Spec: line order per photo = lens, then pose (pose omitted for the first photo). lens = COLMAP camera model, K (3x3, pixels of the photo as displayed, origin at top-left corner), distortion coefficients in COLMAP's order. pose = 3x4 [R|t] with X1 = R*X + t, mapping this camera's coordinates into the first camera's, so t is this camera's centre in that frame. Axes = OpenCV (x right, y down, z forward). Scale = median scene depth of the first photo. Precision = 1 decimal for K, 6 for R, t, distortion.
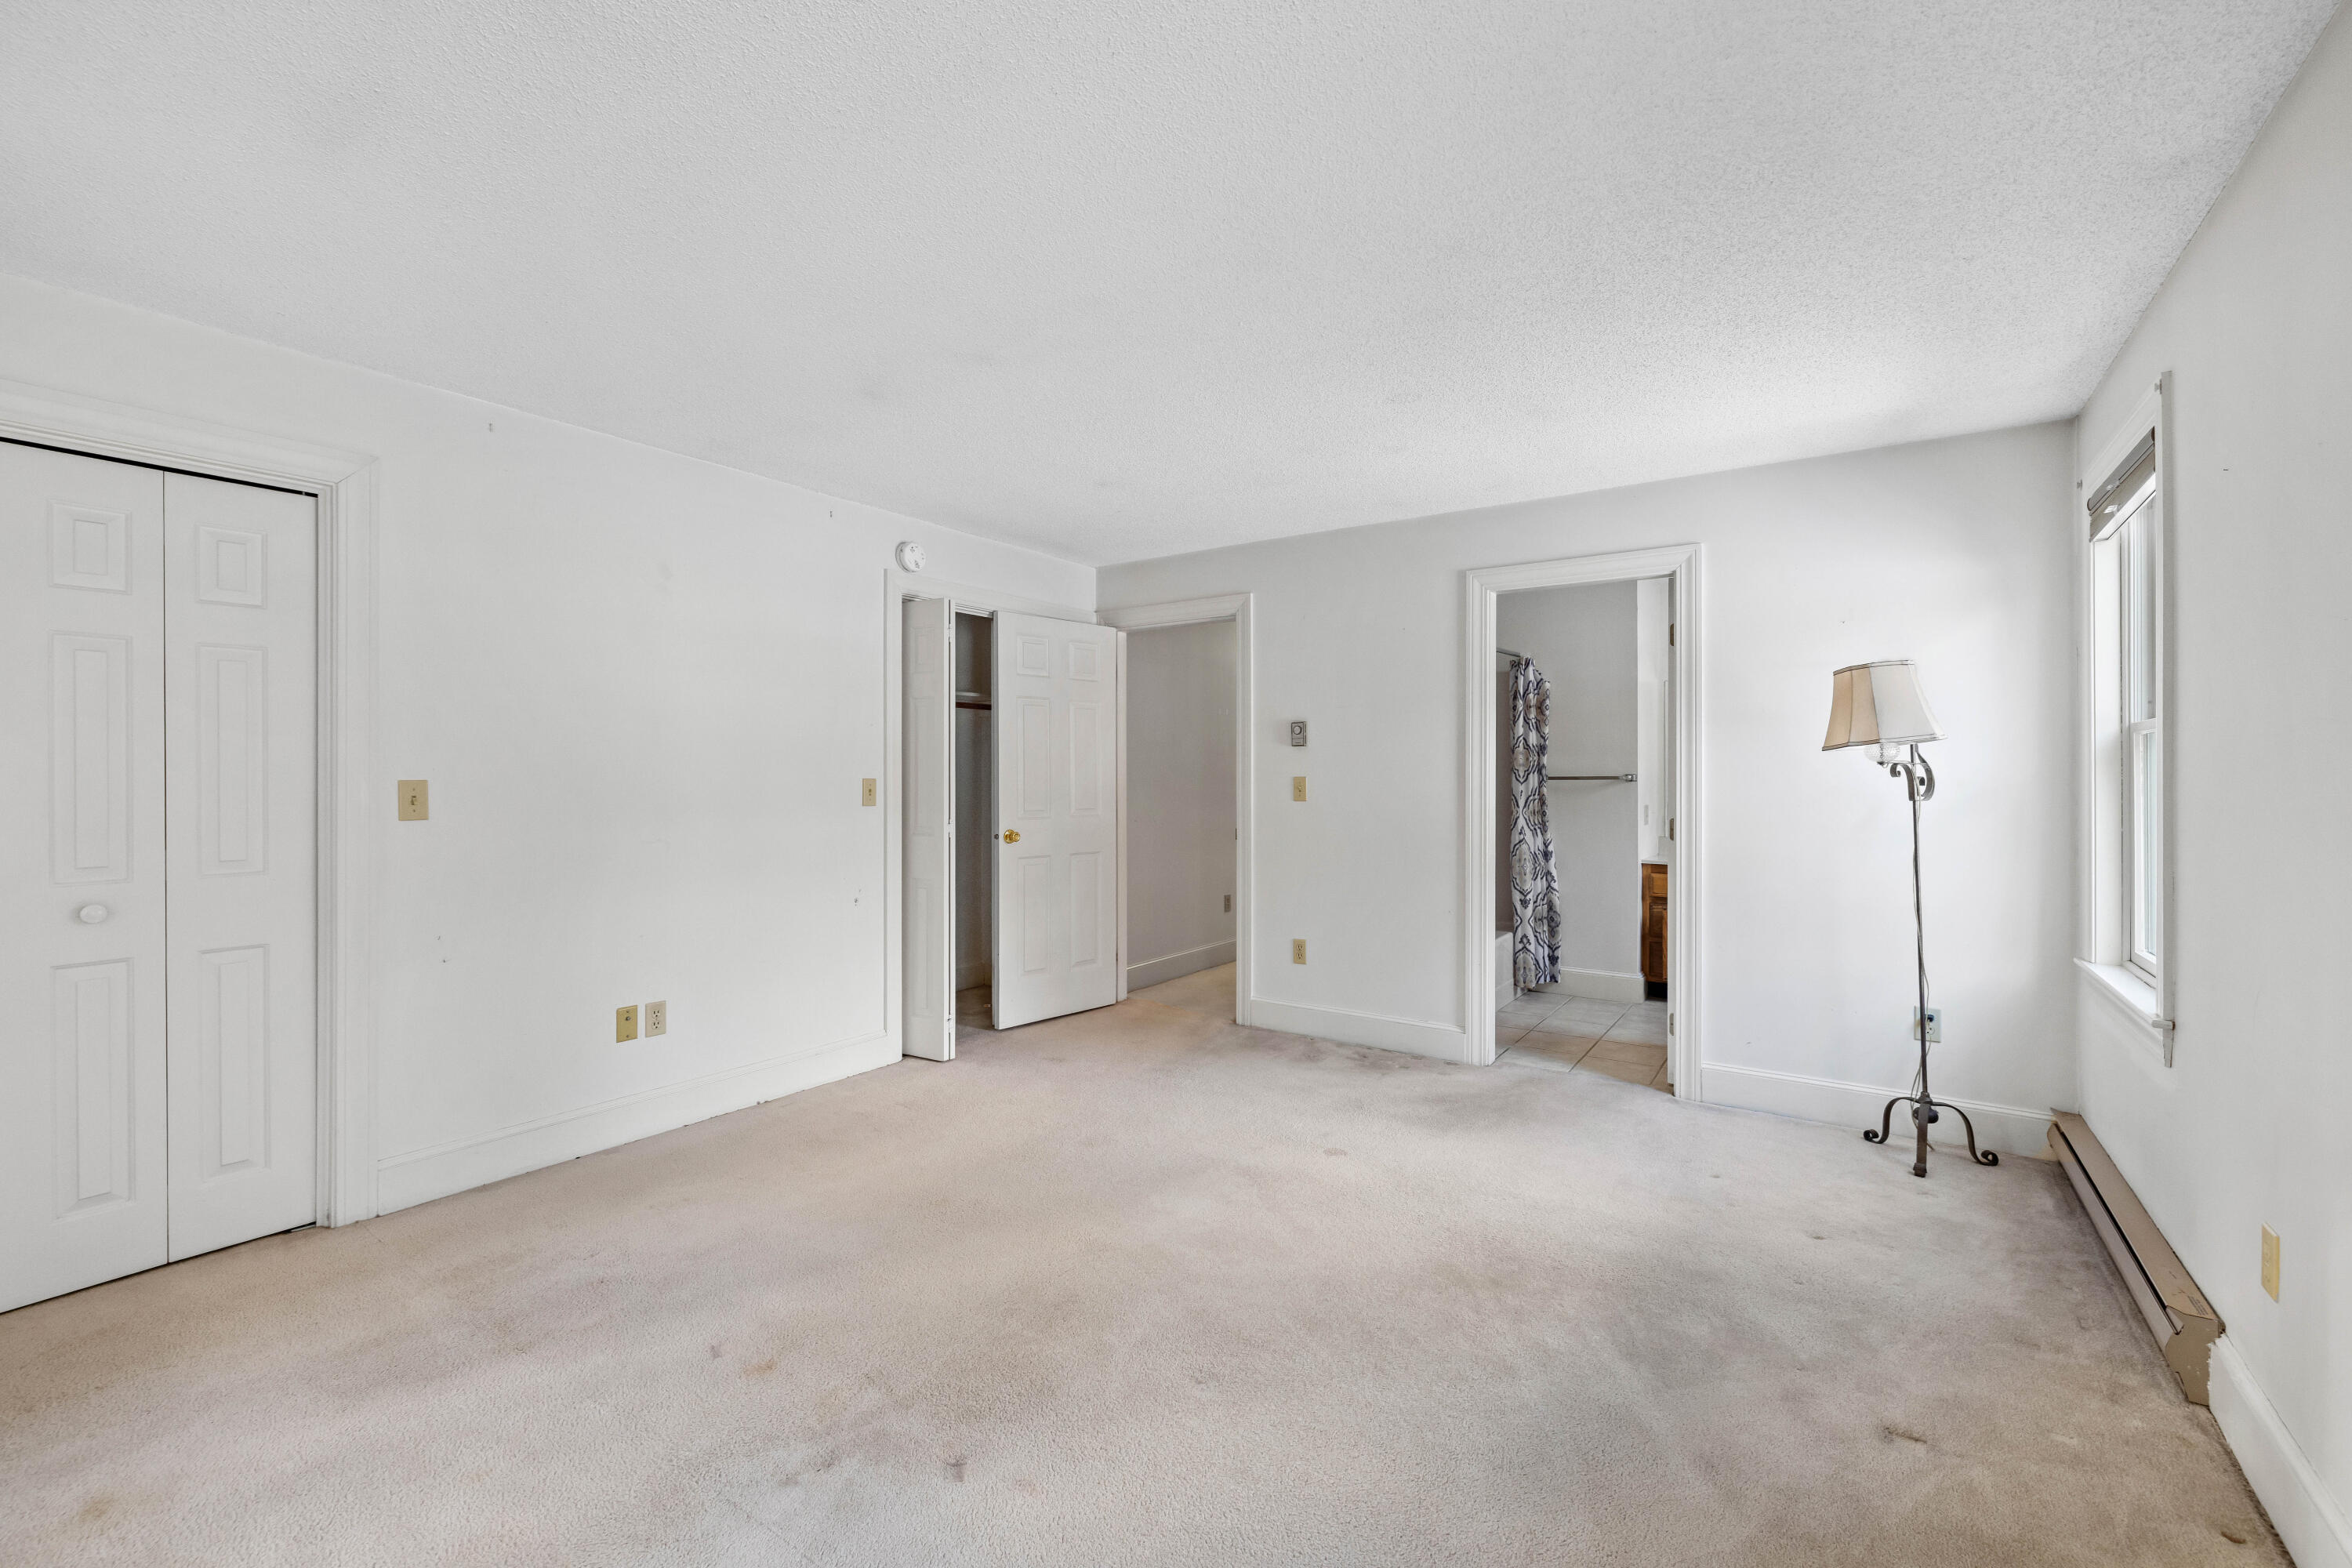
lens RADIAL K [[1001.9, 0, 1164.8], [0, 1001.9, 774.4], [0, 0, 1]] dist [-0.001508, 0.000234]
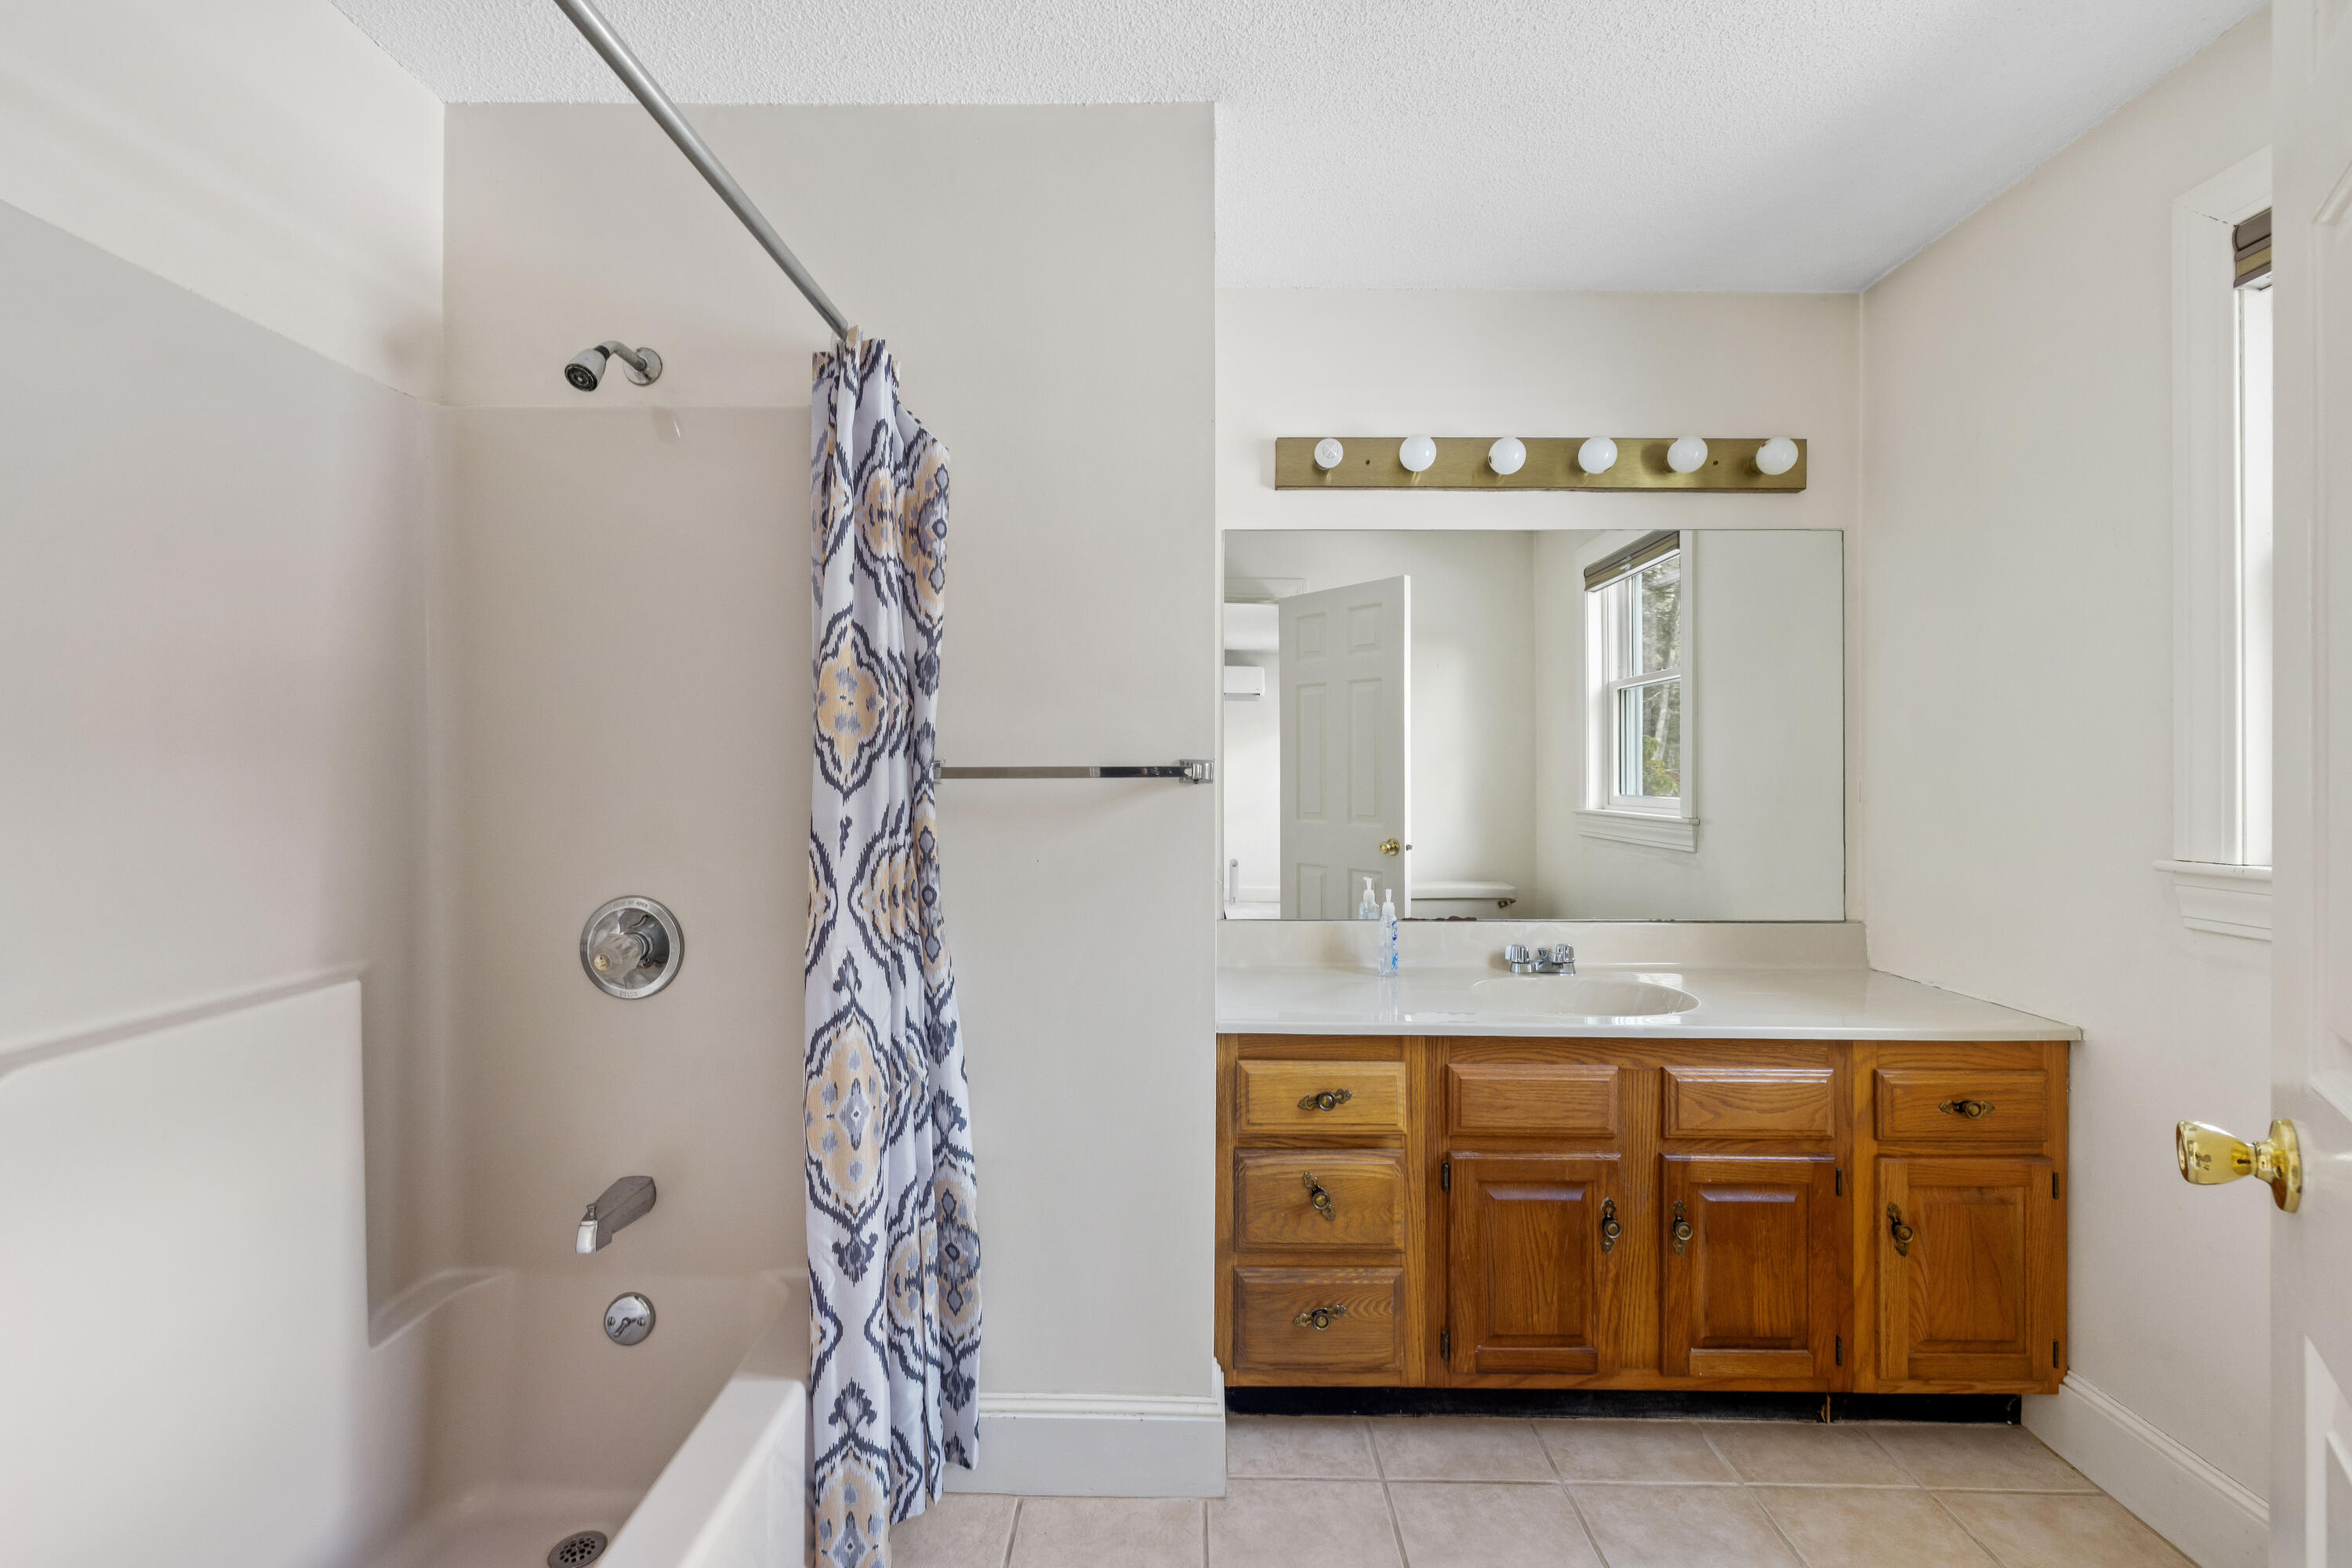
lens RADIAL K [[1001.9, 0, 1164.8], [0, 1001.9, 774.4], [0, 0, 1]] dist [-0.001508, 0.000234]
pose [[0.838587, 0.001179, 0.544766, 0.279768], [-0.004038, 0.999984, 0.004052, 0.002796], [-0.544752, -0.005598, 0.838578, 0.724139]]
